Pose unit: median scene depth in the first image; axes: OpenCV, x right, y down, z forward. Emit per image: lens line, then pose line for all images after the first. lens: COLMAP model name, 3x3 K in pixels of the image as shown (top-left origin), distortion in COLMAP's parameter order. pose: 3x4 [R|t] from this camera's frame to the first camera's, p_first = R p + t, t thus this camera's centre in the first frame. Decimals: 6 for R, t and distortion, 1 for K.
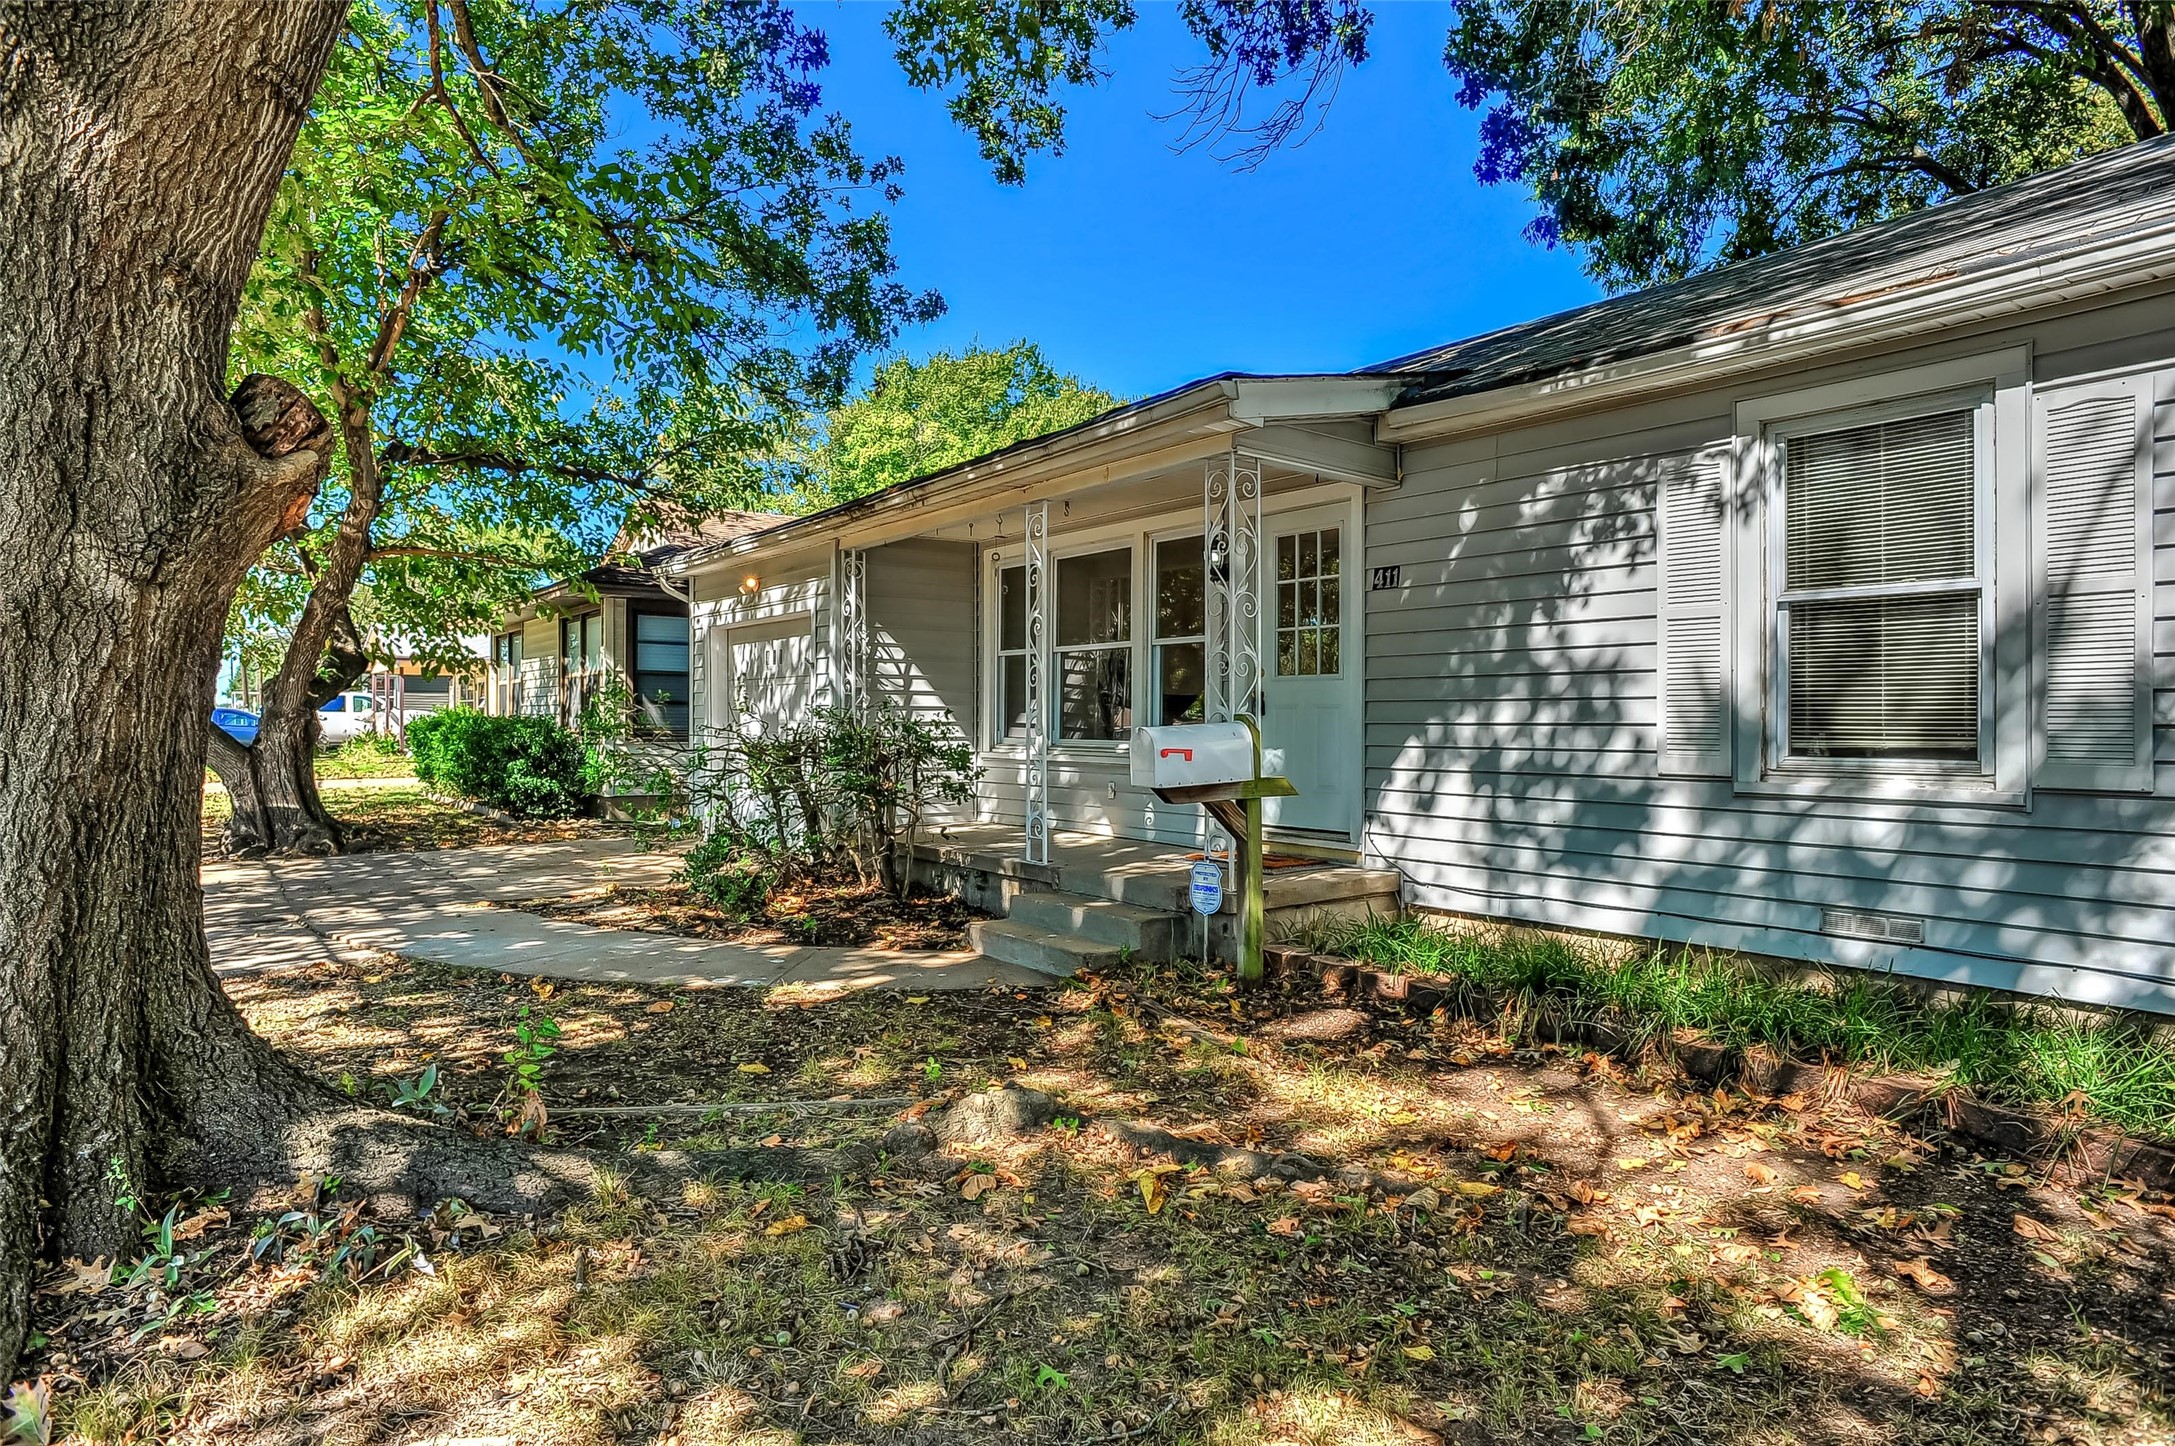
lens RADIAL K [[1250.2, 0, 1056.7], [0, 1250.2, 686.1], [0, 0, 1]] dist [-0.068073, 0.045637]
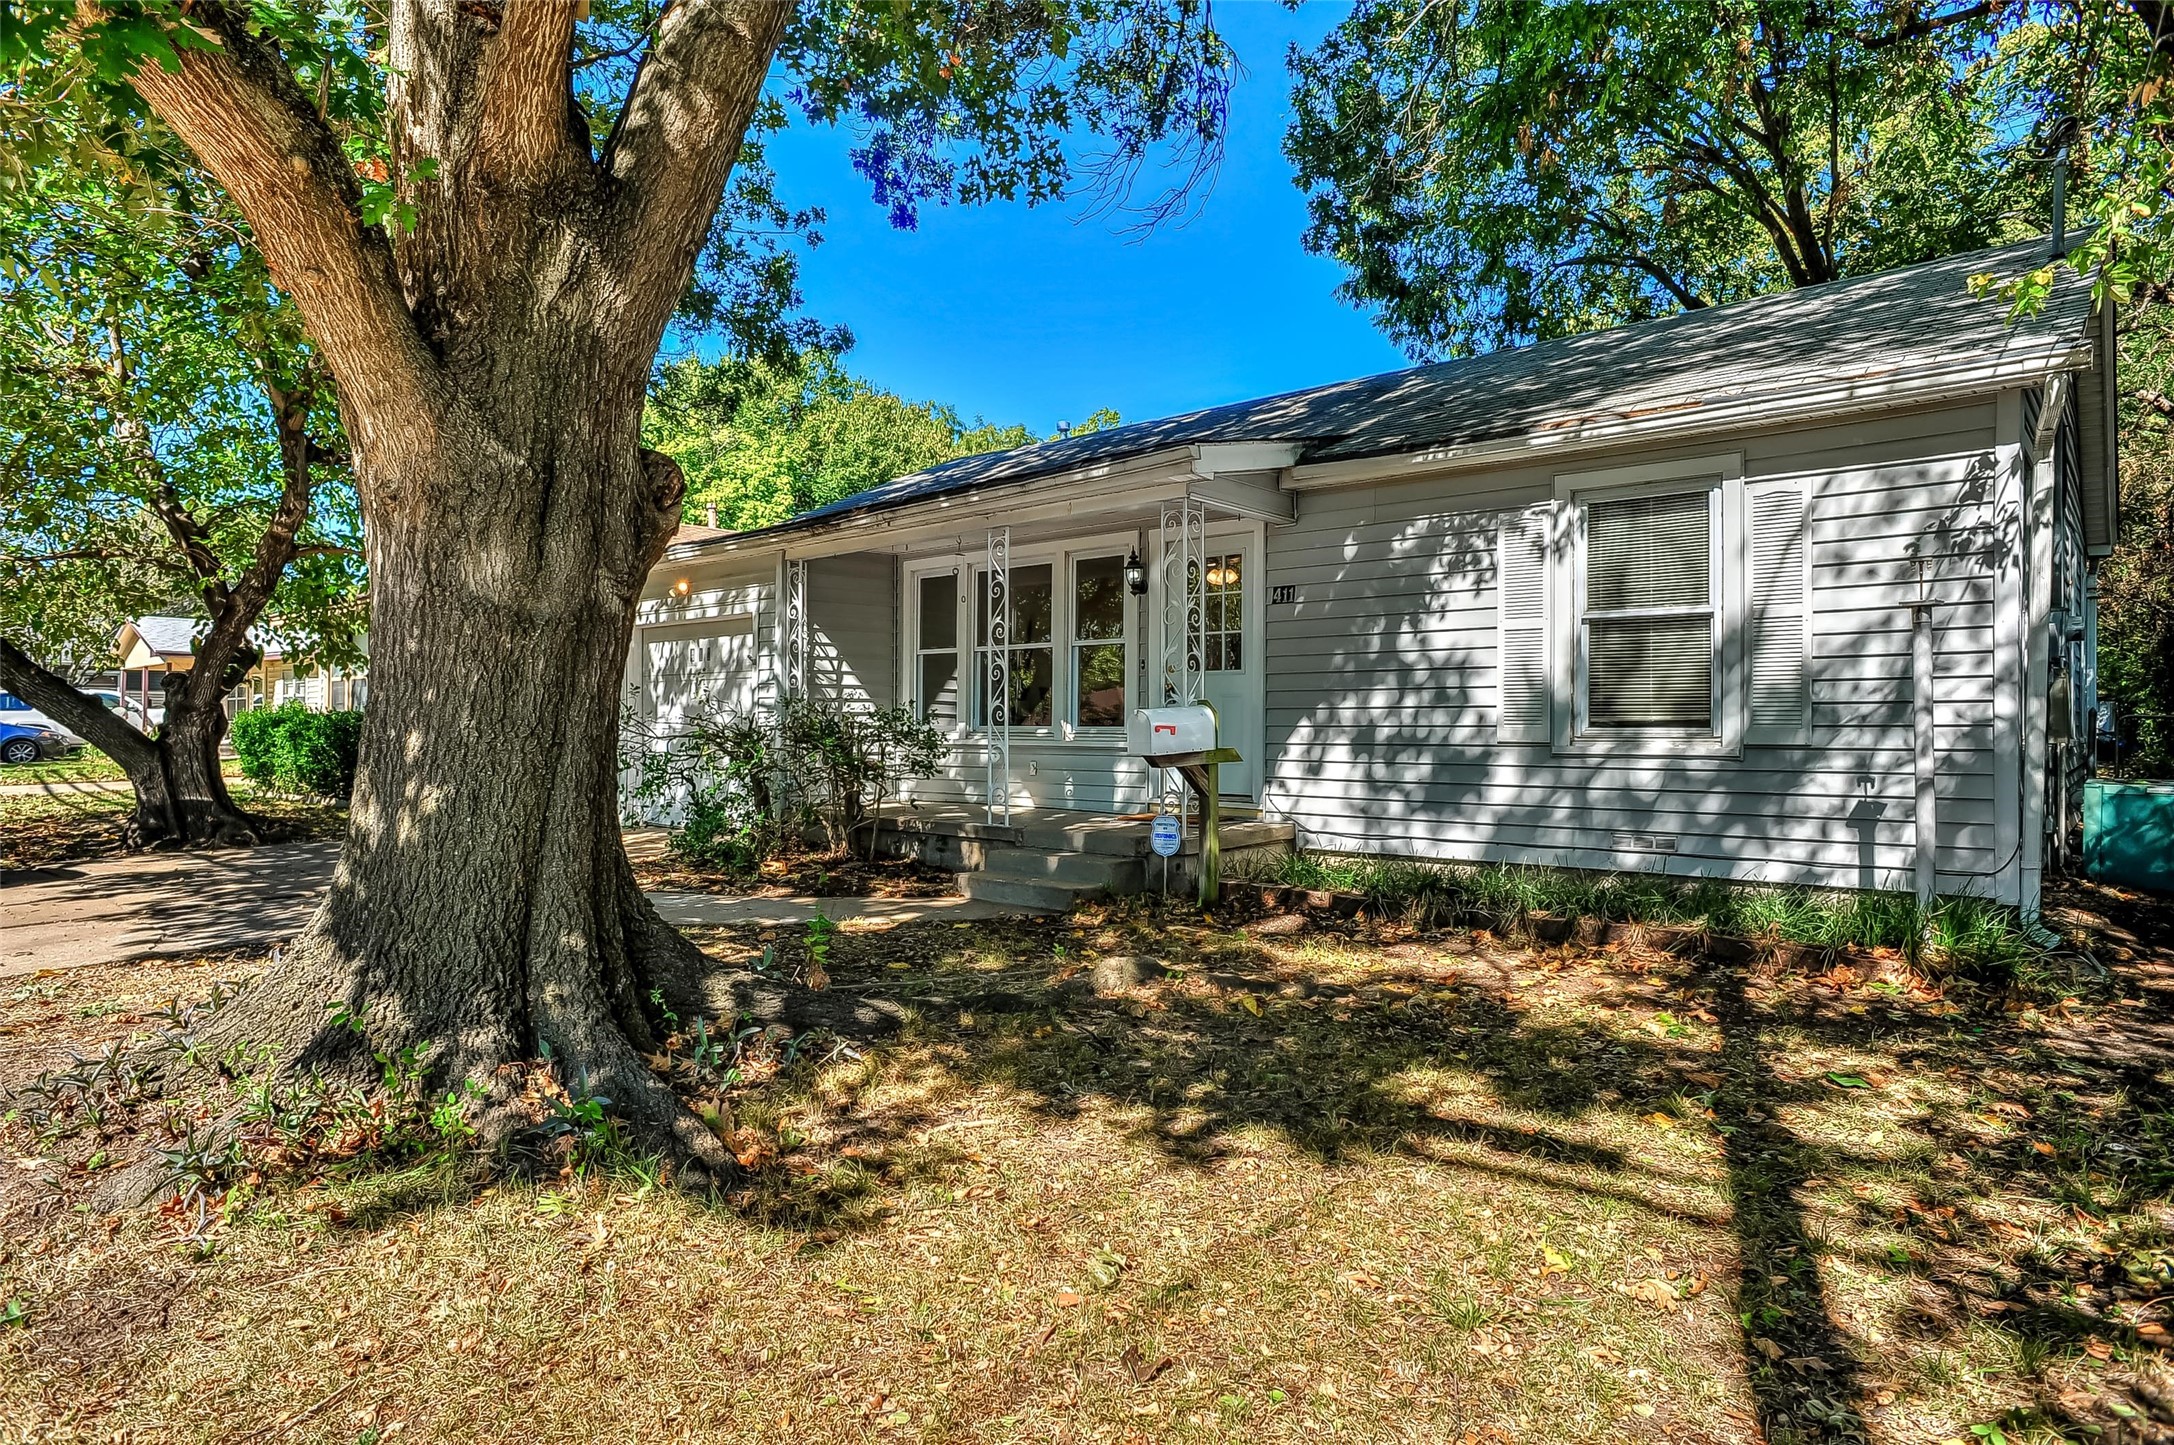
lens RADIAL K [[1249.7, 0, 1043.1], [0, 1249.7, 704.2], [0, 0, 1]] dist [-0.068073, 0.045637]
pose [[0.982232, -0.004090, 0.187628, -0.258386], [0.000999, 0.999862, 0.016564, 0.005343], [-0.187670, -0.016082, 0.982101, -0.255021]]
